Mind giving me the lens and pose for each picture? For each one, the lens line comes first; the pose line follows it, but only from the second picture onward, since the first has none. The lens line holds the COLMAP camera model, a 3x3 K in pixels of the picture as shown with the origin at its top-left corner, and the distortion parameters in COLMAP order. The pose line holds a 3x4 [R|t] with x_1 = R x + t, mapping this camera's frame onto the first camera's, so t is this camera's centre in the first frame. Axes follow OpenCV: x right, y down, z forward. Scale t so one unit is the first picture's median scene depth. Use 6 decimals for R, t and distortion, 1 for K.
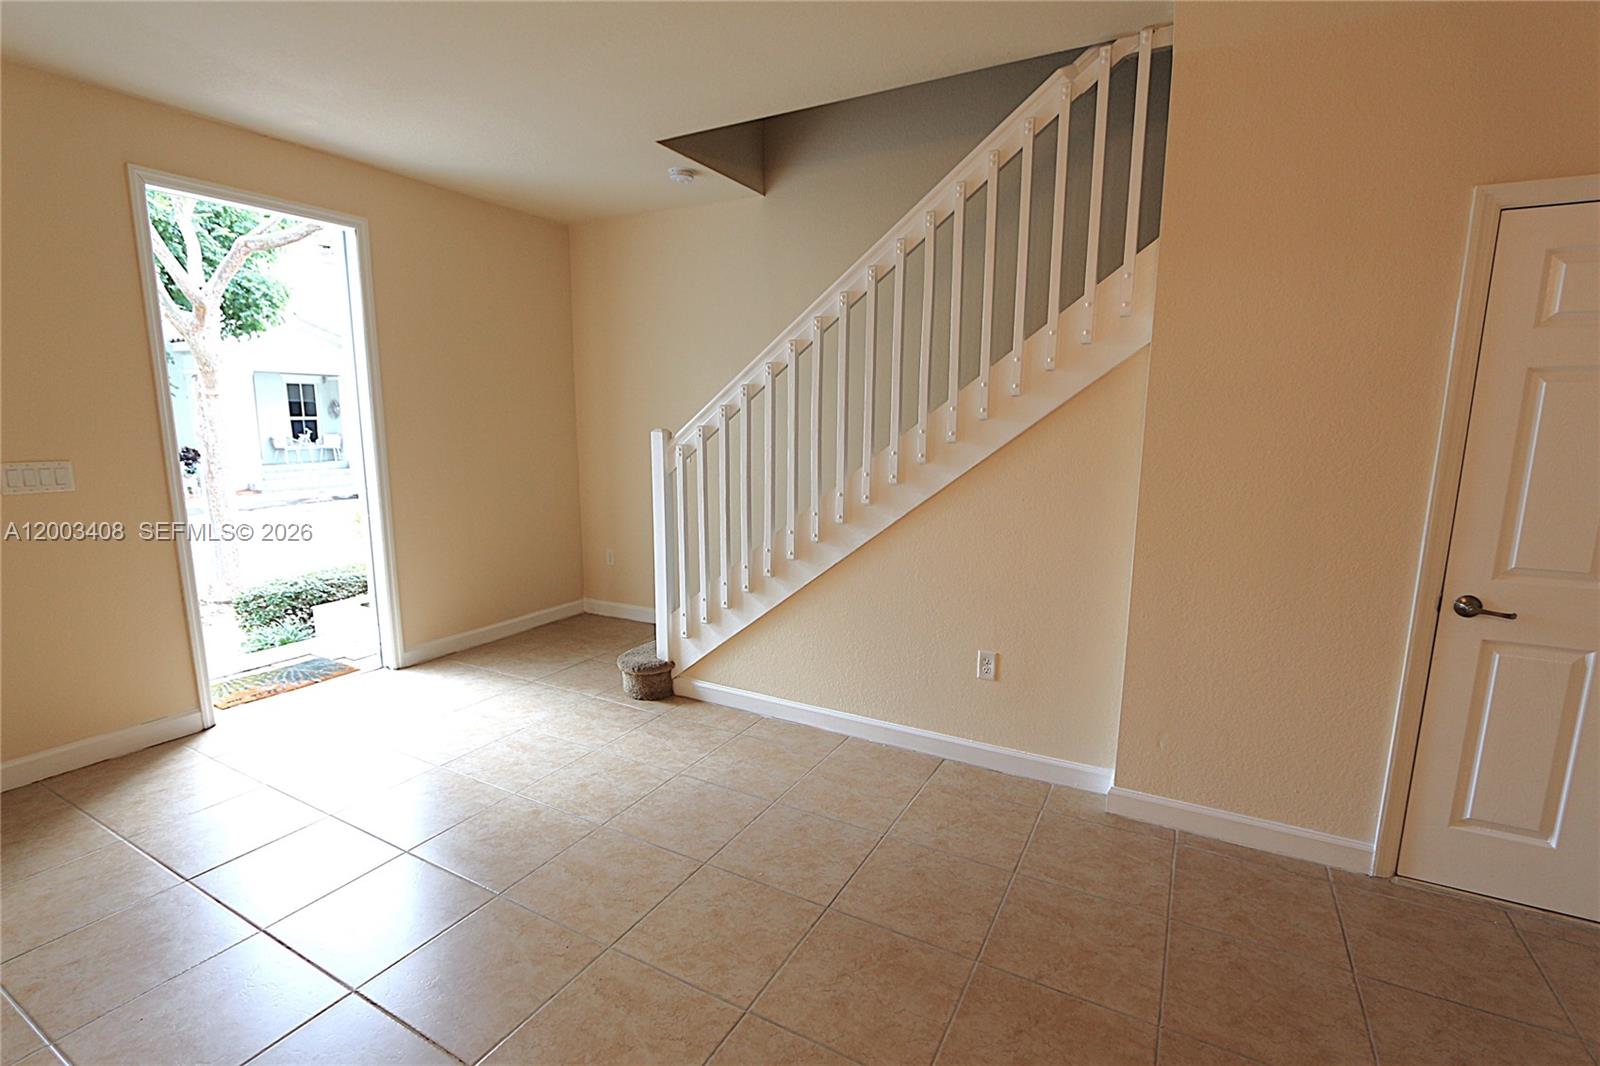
lens RADIAL K [[737.7, 0, 790.0], [0, 737.7, 543.6], [0, 0, 1]] dist [-0.021604, 0.001865]
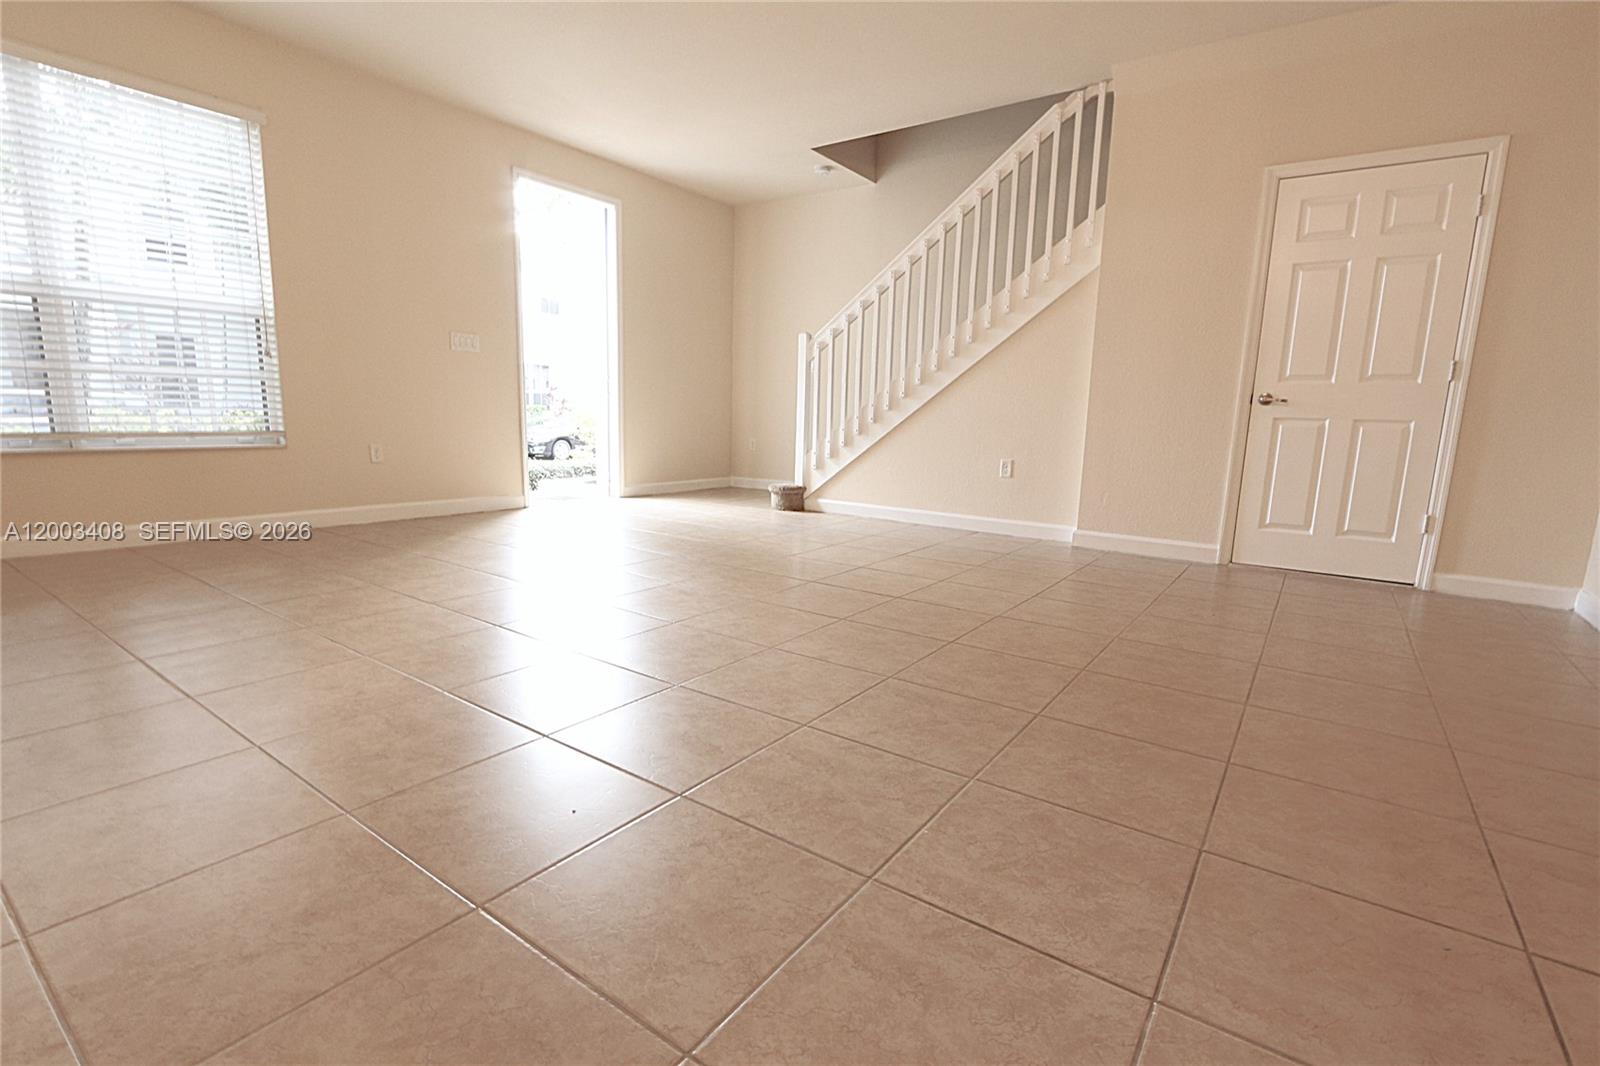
lens RADIAL K [[737.7, 0, 790.0], [0, 737.7, 543.6], [0, 0, 1]] dist [-0.021604, 0.001865]
pose [[0.992785, 0.039134, -0.113344, -0.014583], [-0.038458, 0.999227, 0.008142, 0.337340], [0.113575, -0.003725, 0.993522, -0.670706]]
